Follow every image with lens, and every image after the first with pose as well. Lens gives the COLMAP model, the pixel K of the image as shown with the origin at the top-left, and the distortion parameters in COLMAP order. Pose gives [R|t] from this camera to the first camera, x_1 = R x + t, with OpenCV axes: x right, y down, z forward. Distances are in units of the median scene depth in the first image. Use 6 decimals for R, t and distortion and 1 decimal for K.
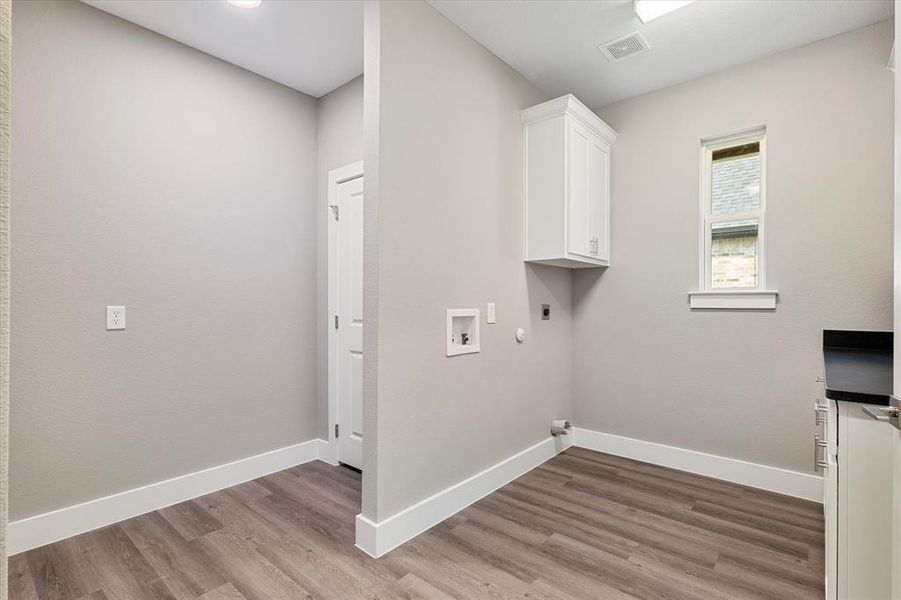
lens RADIAL K [[424.2, 0, 457.0], [0, 424.2, 303.8], [0, 0, 1]] dist [-0.000110, -0.000088]
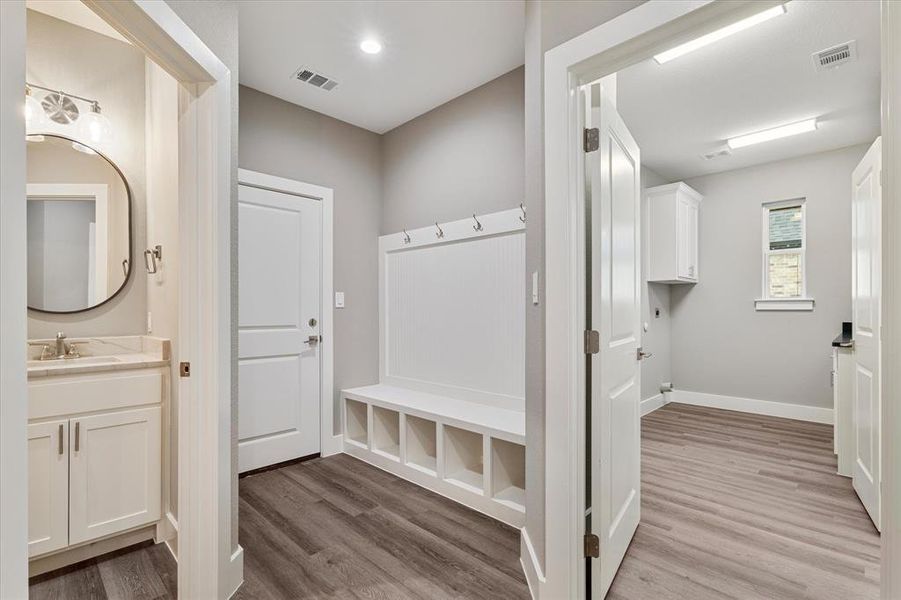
lens RADIAL K [[424.2, 0, 451.9], [0, 424.2, 306.3], [0, 0, 1]] dist [-0.000110, -0.000088]
pose [[0.997533, -0.004394, -0.070060, -0.468330], [0.004082, 0.999981, -0.004588, -0.000634], [0.070079, 0.004291, 0.997532, -0.654933]]
